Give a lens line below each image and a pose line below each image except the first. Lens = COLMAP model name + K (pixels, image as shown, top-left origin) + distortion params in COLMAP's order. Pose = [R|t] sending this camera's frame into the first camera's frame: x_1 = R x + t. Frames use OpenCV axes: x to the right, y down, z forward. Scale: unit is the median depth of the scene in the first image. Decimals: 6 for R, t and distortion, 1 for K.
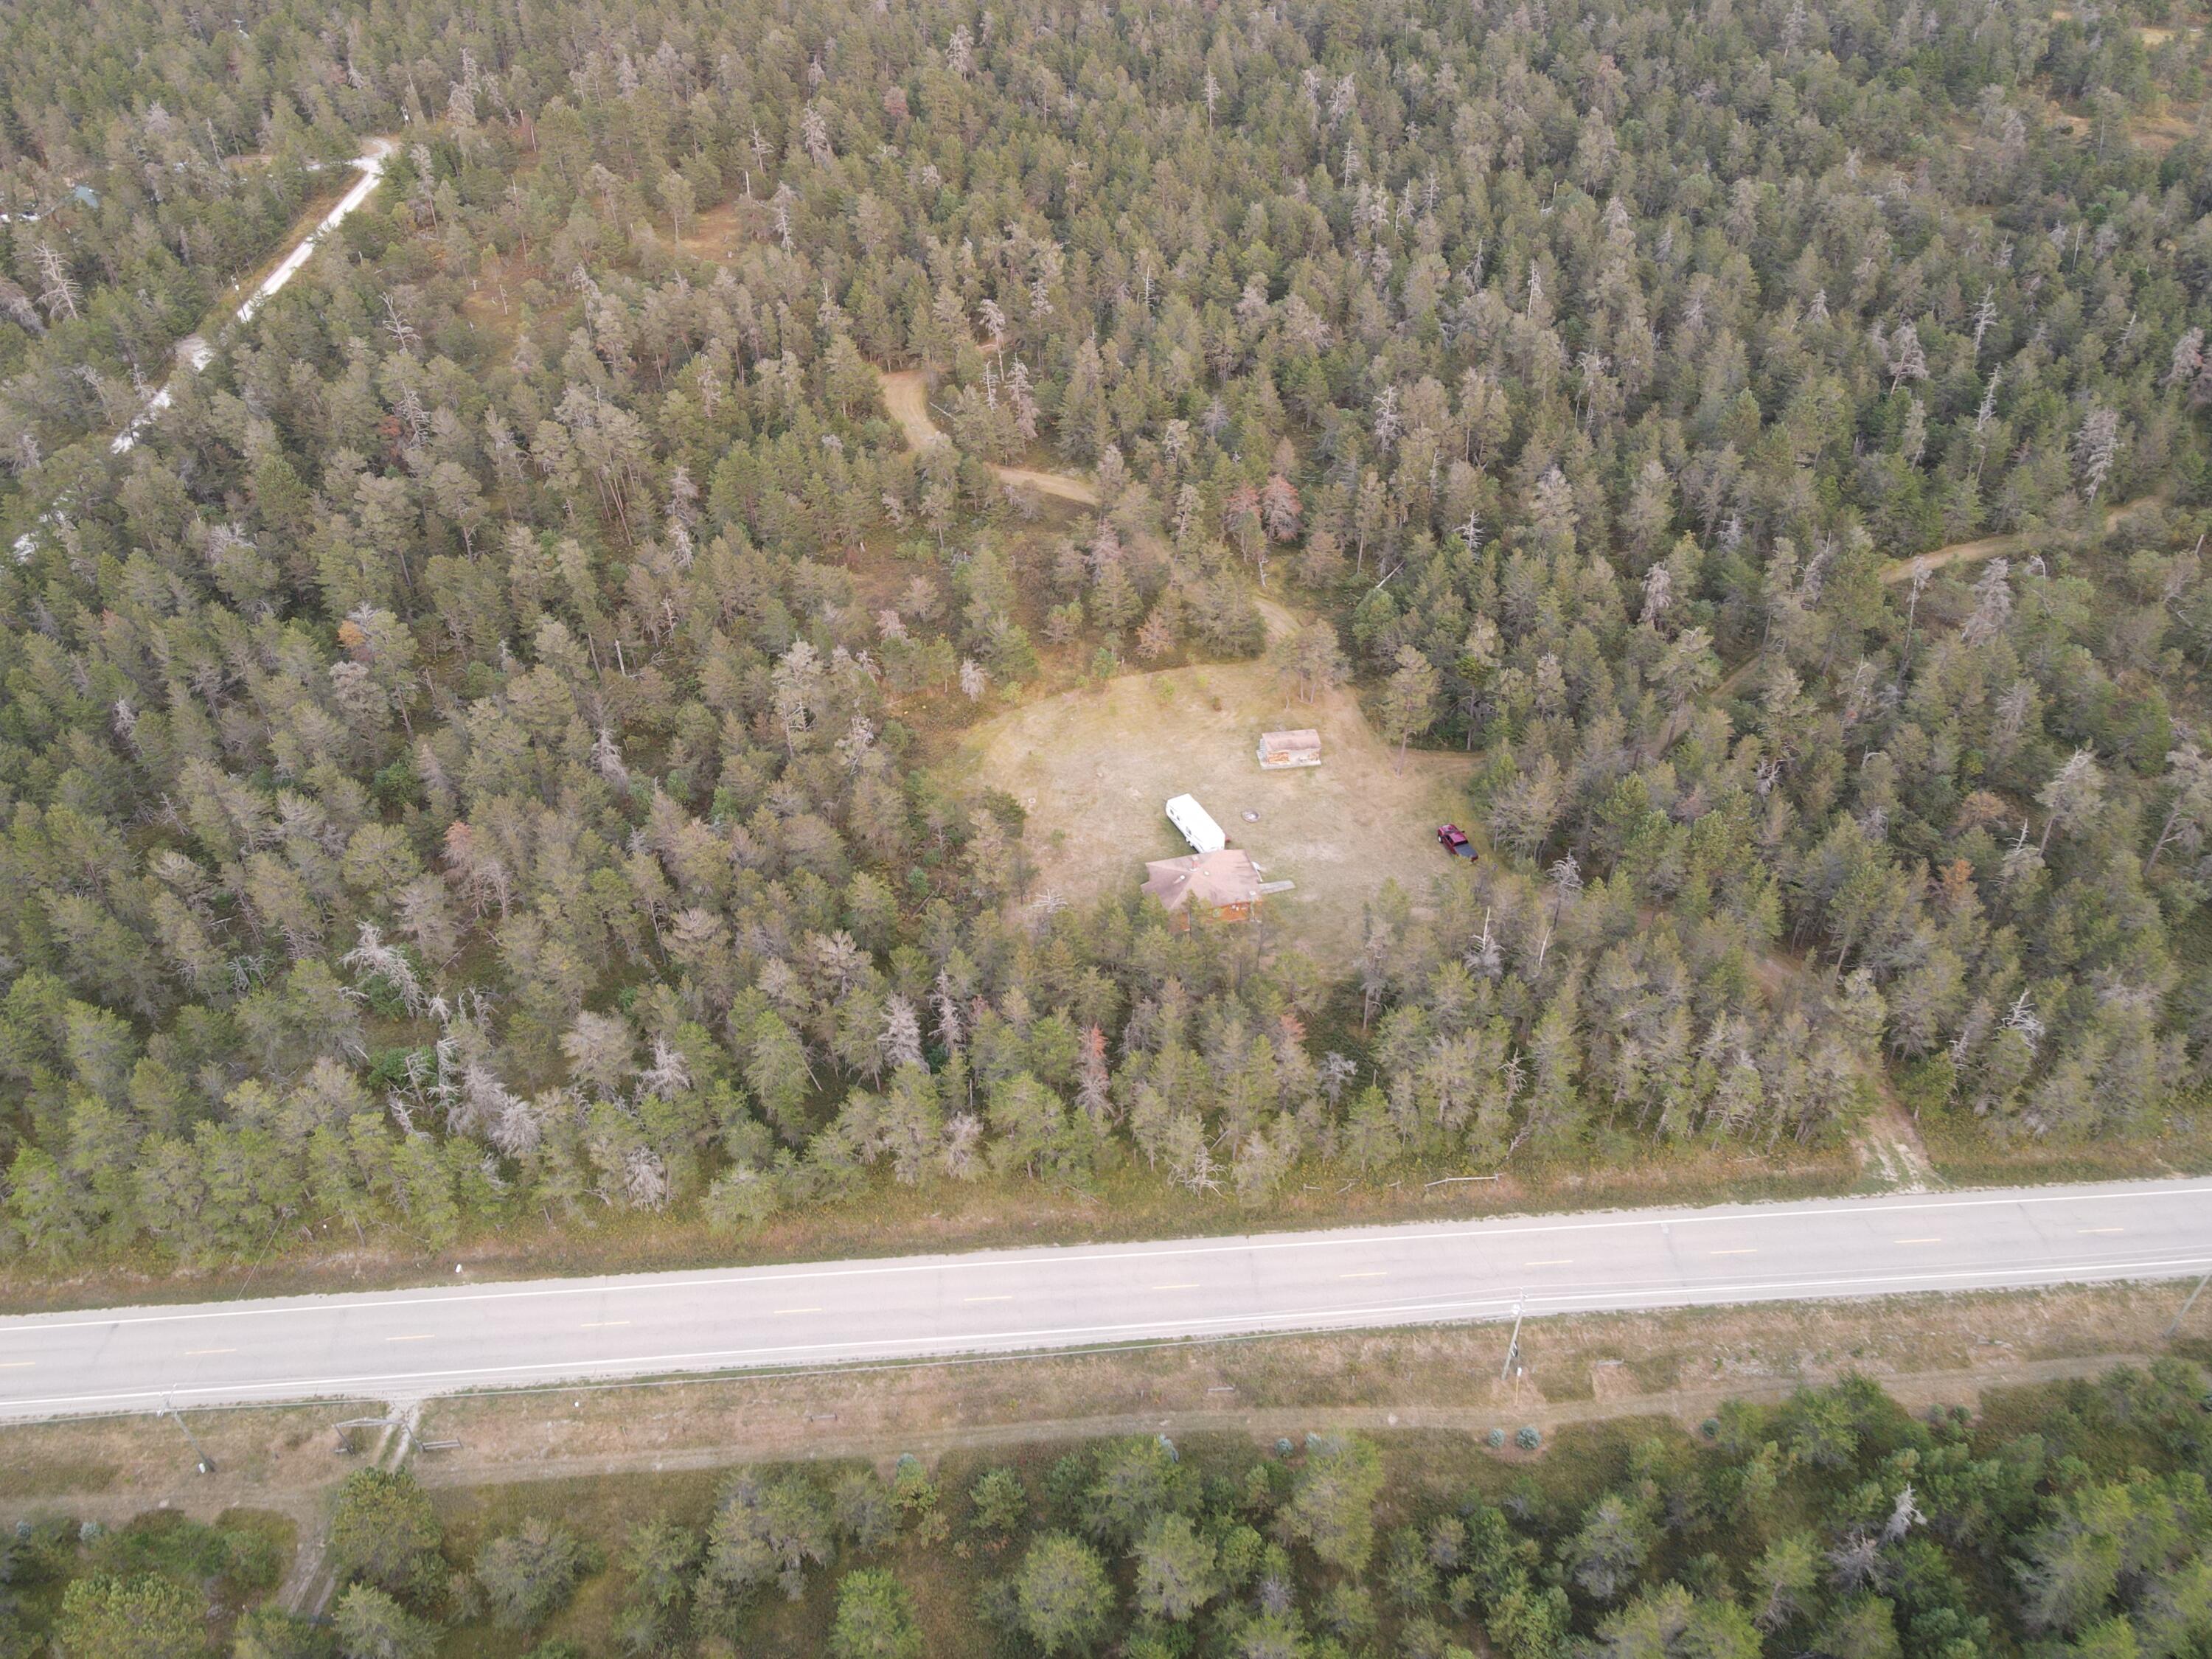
lens RADIAL K [[1633.1, 0, 1109.3], [0, 1633.1, 826.2], [0, 0, 1]] dist [0.000255, 0.031931]
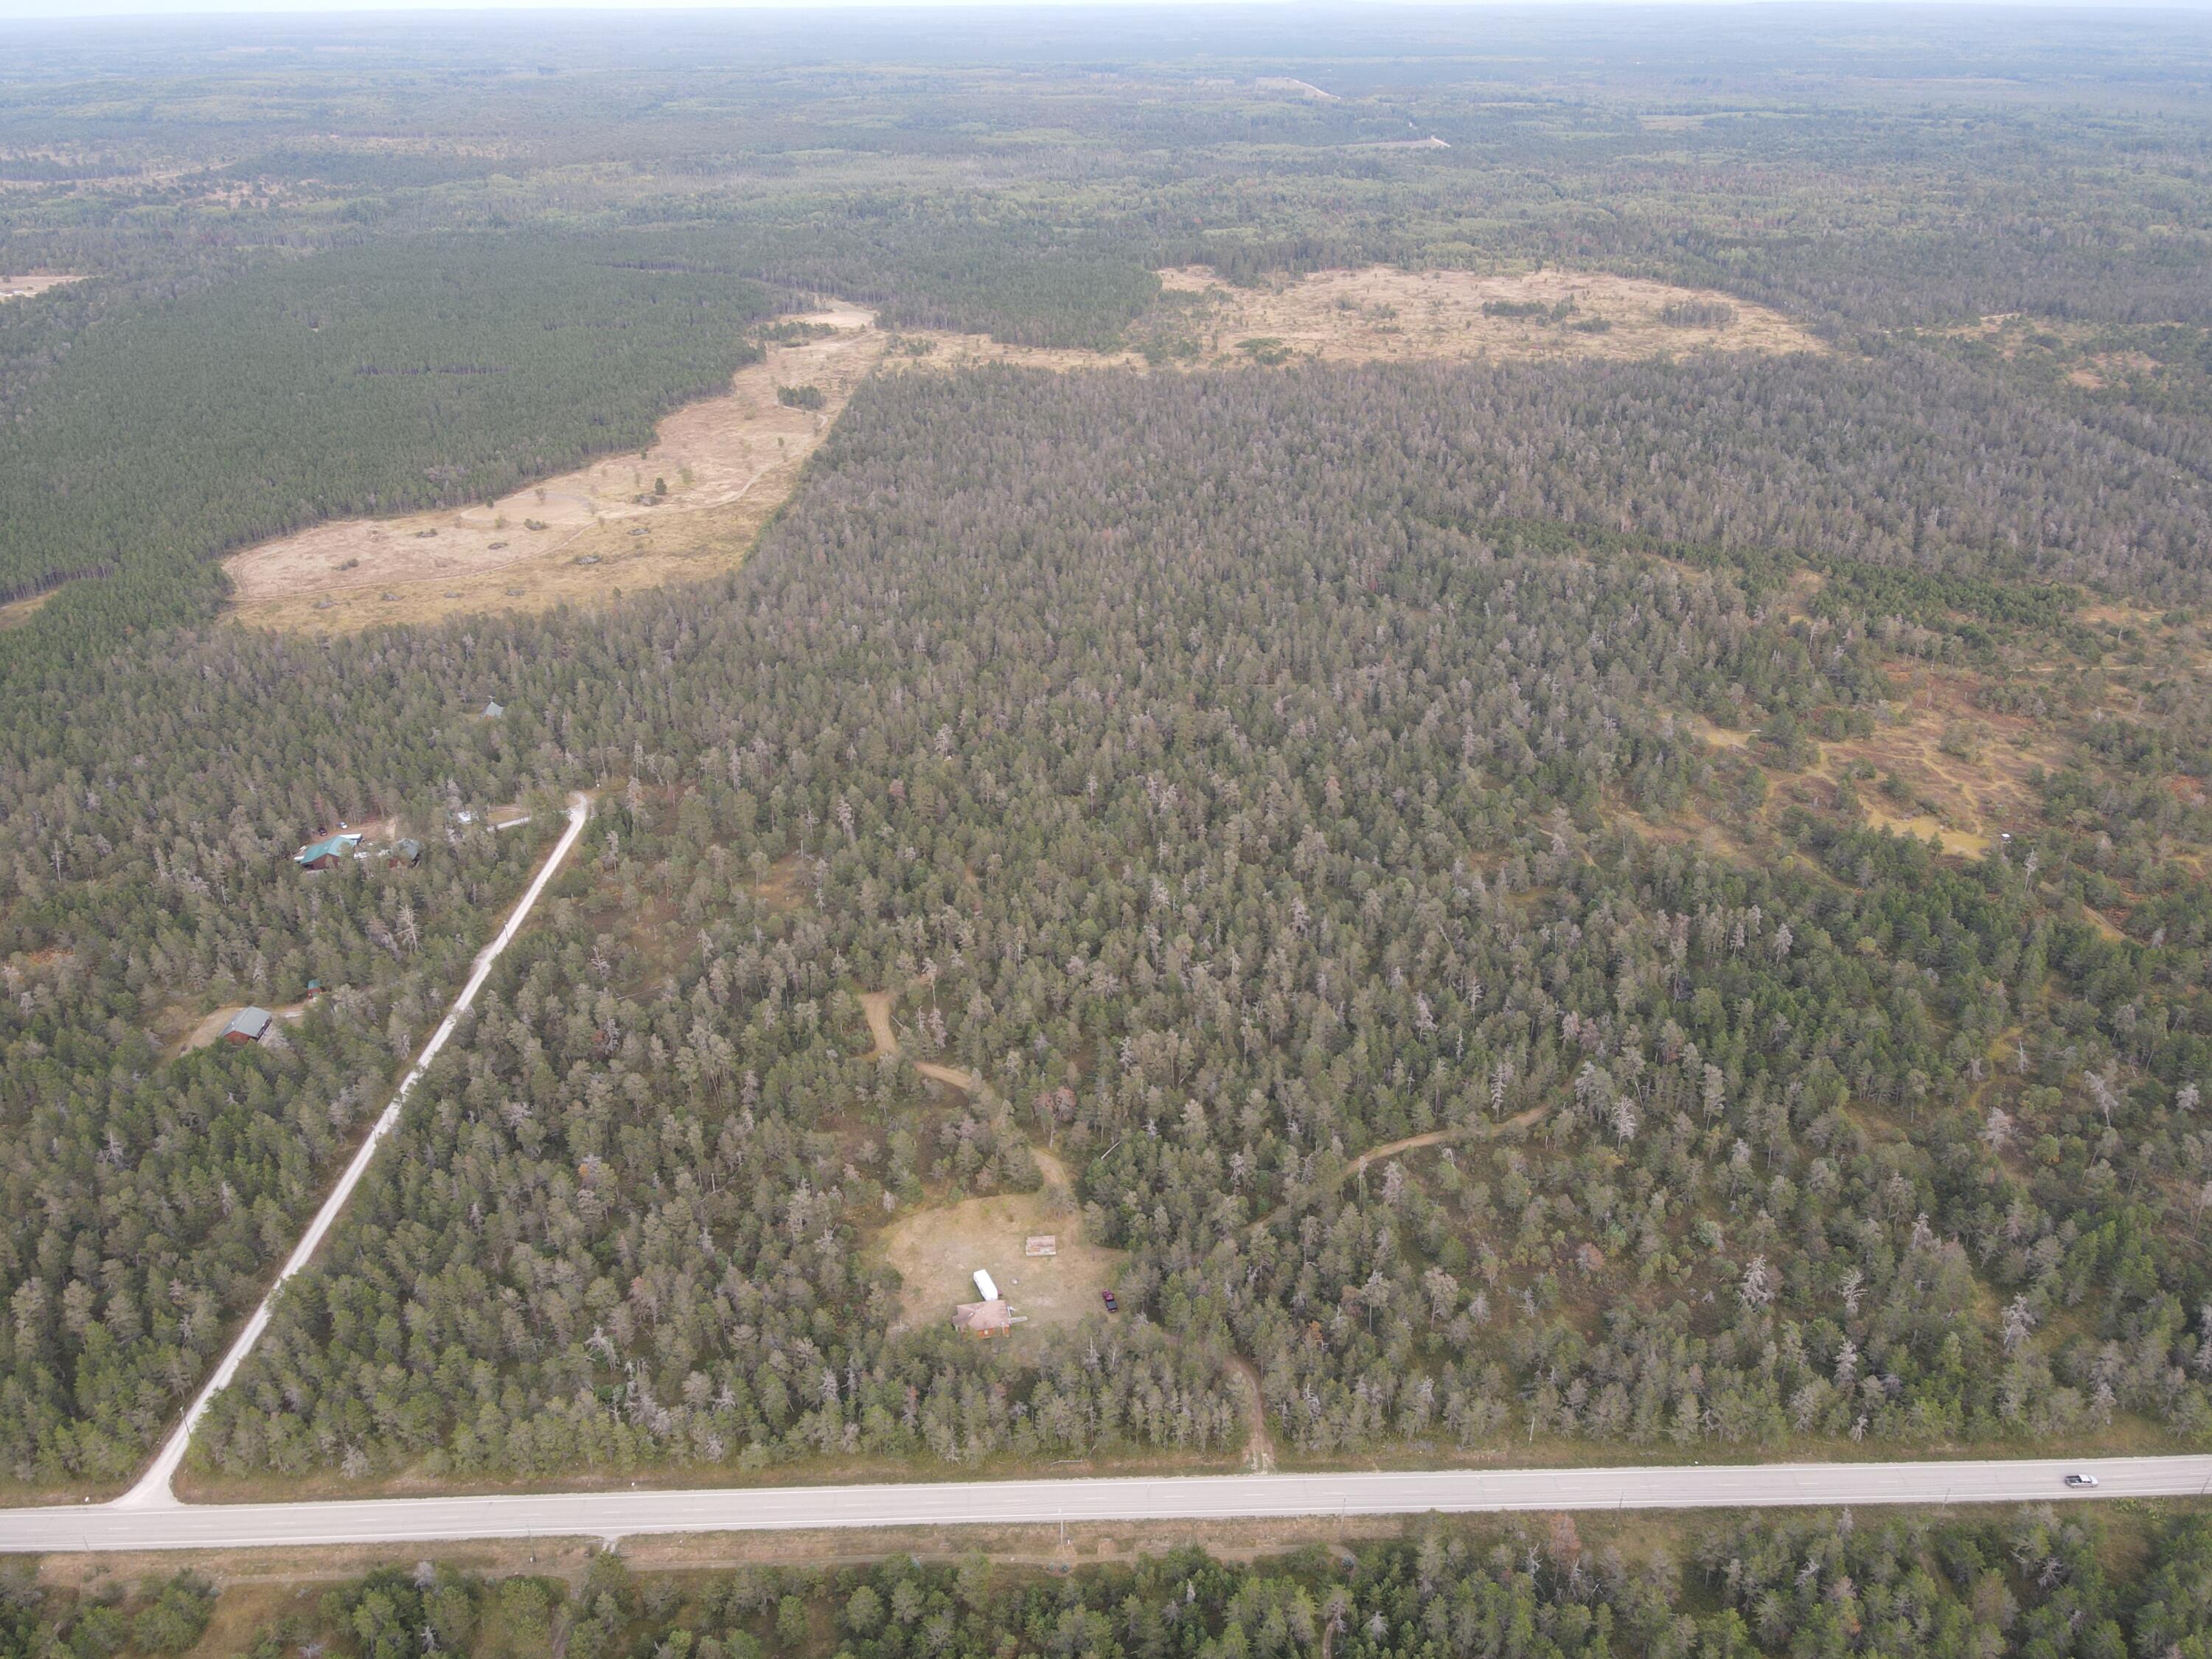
lens RADIAL K [[1633.1, 0, 1113.6], [0, 1633.1, 822.5], [0, 0, 1]] dist [0.000255, 0.031931]
pose [[0.999300, 0.028534, -0.024192, 0.260531], [-0.033045, 0.976427, -0.213302, -0.145049], [0.017536, 0.213953, 0.976687, -1.201036]]
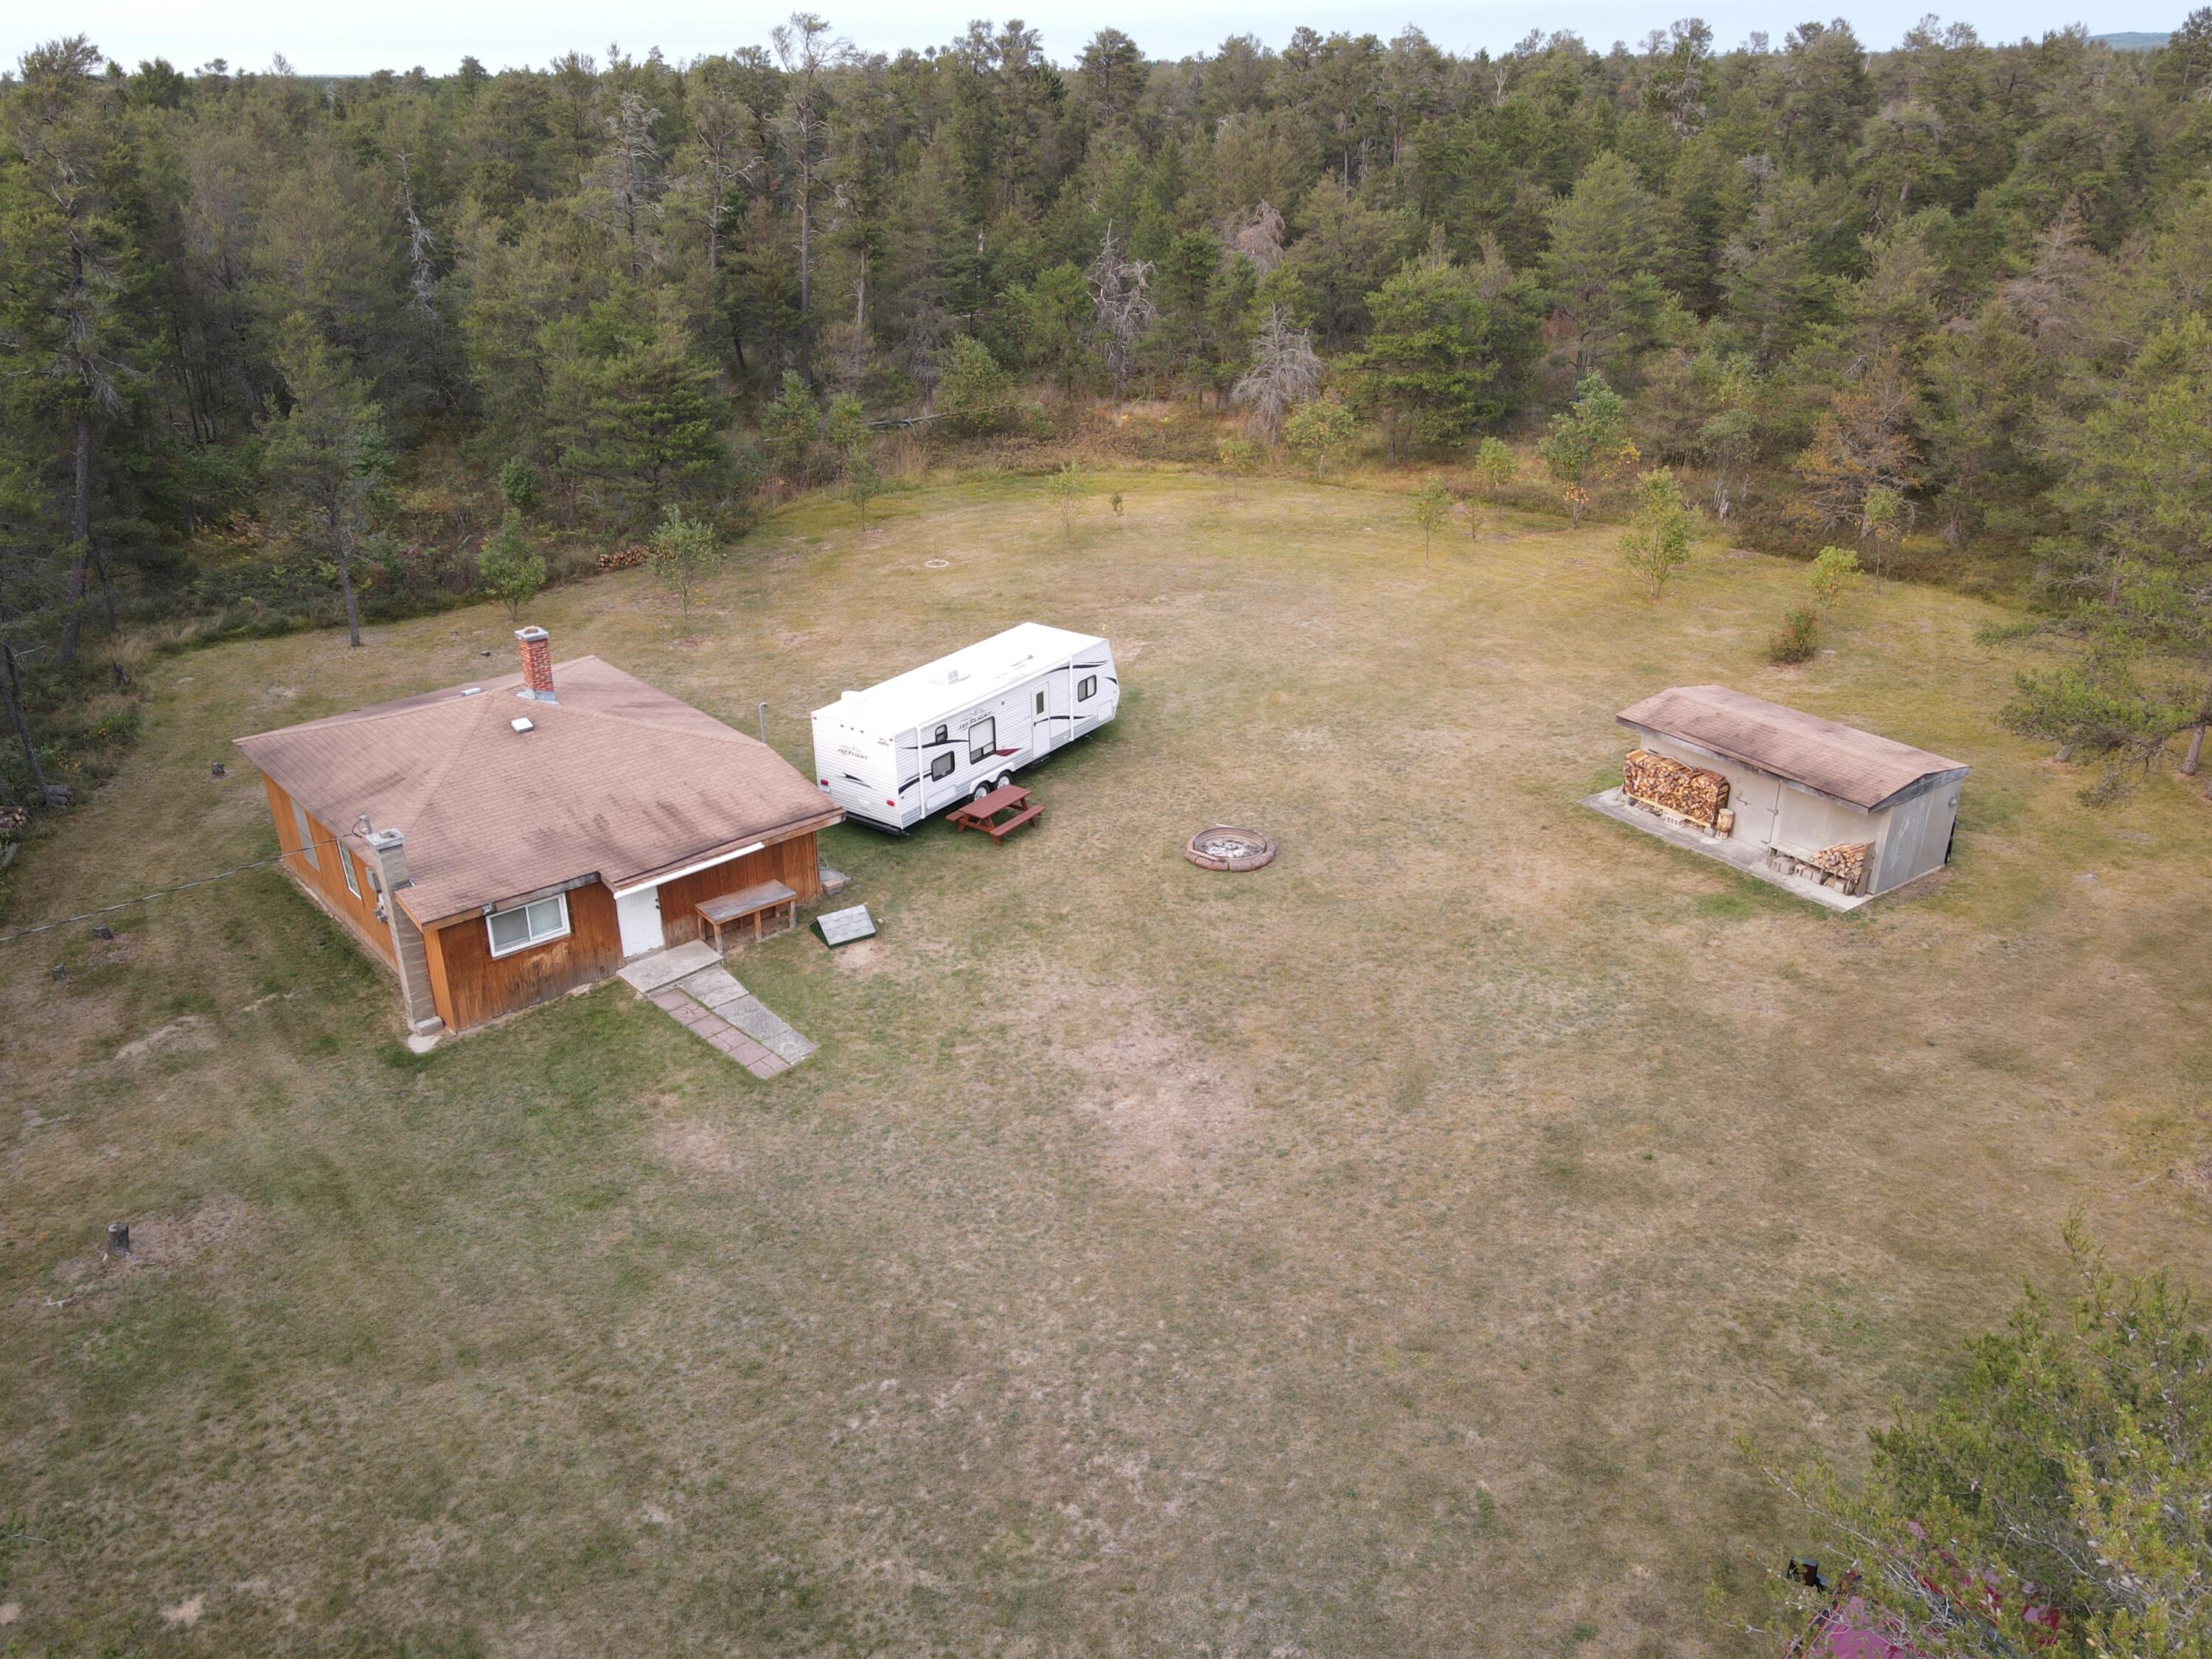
lens RADIAL K [[1633.1, 0, 1105.4], [0, 1633.1, 818.5], [0, 0, 1]] dist [0.000255, 0.031931]
pose [[0.462502, 0.375187, -0.803322, 0.256466], [-0.560091, 0.826008, 0.063318, -0.014305], [0.687307, 0.420649, 0.592169, 0.929386]]
